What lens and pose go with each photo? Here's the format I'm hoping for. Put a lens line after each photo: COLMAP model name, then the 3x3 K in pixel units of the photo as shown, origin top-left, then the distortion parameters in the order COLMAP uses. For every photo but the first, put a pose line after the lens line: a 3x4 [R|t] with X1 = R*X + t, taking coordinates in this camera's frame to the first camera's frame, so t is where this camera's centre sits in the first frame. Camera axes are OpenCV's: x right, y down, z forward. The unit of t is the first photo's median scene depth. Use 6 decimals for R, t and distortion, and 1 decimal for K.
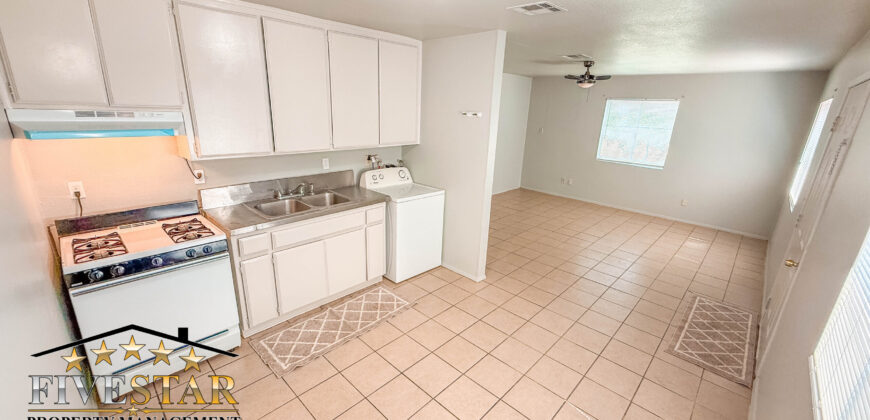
lens RADIAL K [[353.9, 0, 435.0], [0, 353.9, 210.0], [0, 0, 1]] dist [-0.002692, -0.000346]
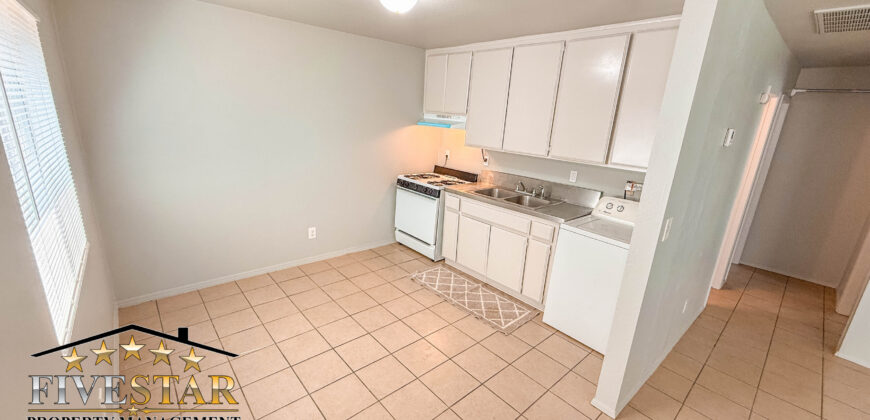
lens RADIAL K [[343.5, 0, 426.5], [0, 343.5, 210.6], [0, 0, 1]] dist [-0.000936, -0.000052]
pose [[-0.104873, 0.229369, -0.967673, 0.794178], [-0.341339, 0.905626, 0.251655, -0.174185], [0.934072, 0.356696, -0.016683, 0.805774]]
